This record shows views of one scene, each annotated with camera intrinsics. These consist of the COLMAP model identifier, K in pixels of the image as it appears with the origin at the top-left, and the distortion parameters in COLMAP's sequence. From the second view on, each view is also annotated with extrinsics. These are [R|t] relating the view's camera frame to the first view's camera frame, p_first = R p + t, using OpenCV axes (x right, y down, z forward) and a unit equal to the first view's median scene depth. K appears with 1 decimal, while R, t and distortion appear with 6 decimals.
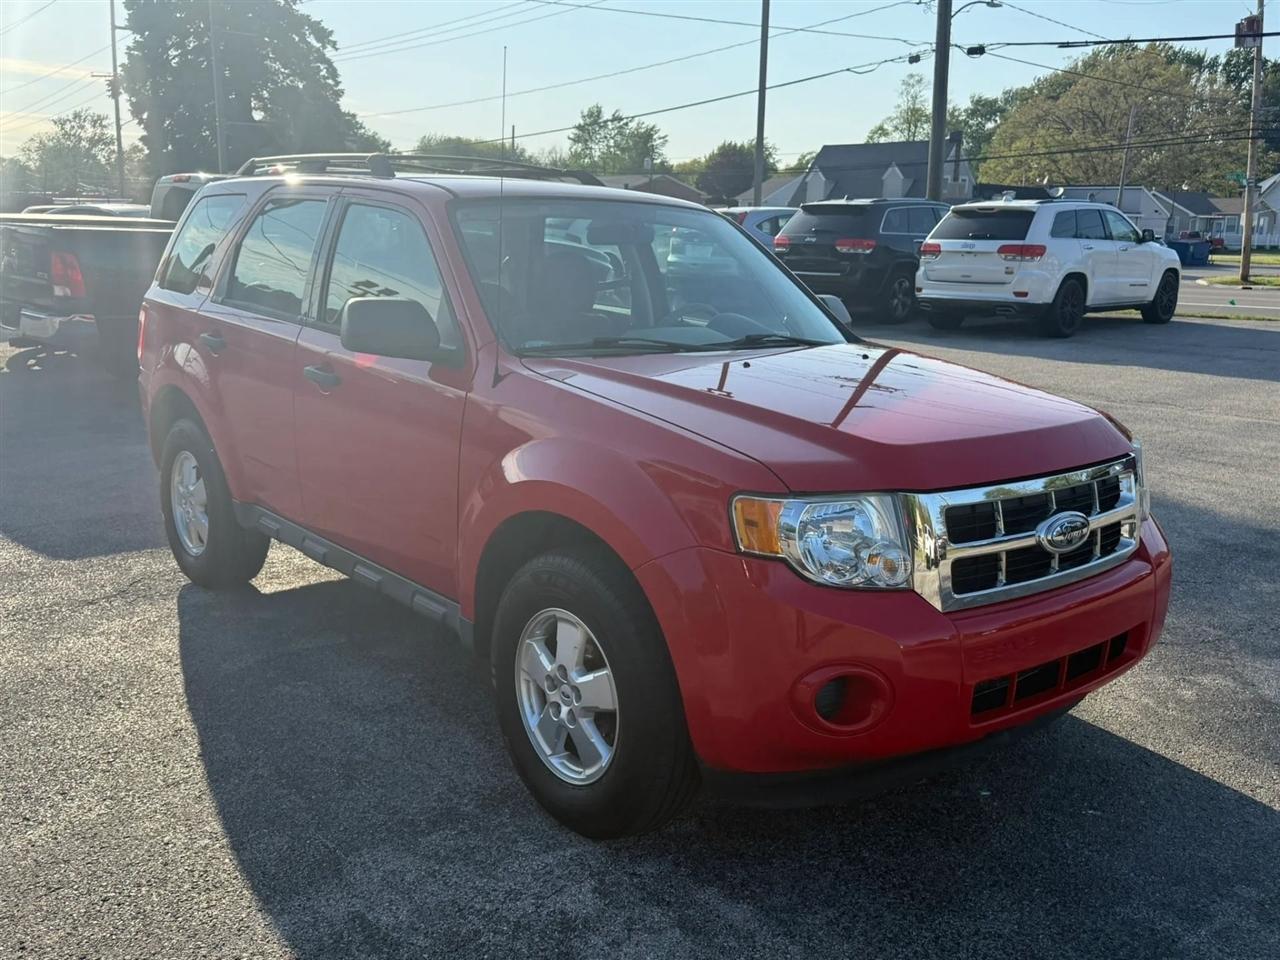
lens RADIAL K [[1130.6, 0, 642.8], [0, 1130.6, 479.3], [0, 0, 1]] dist [0.050582, -0.056403]
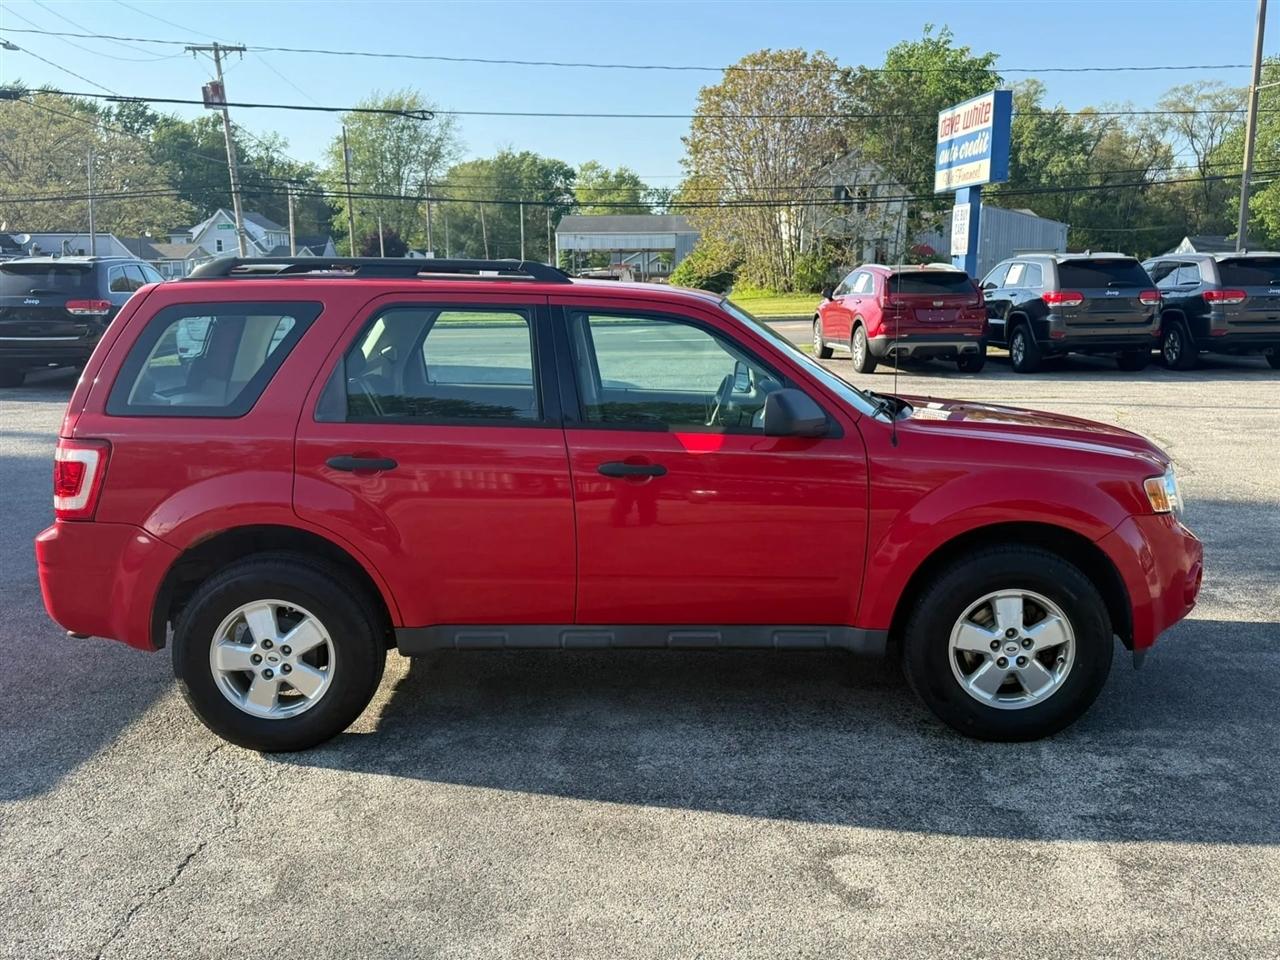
lens RADIAL K [[1130.6, 0, 613.7], [0, 1130.6, 487.6], [0, 0, 1]] dist [0.050582, -0.056403]
pose [[0.658342, -0.160316, 0.735448, -0.933764], [0.182031, 0.981964, 0.051105, -0.112810], [-0.730377, 0.100230, 0.675651, 0.250442]]
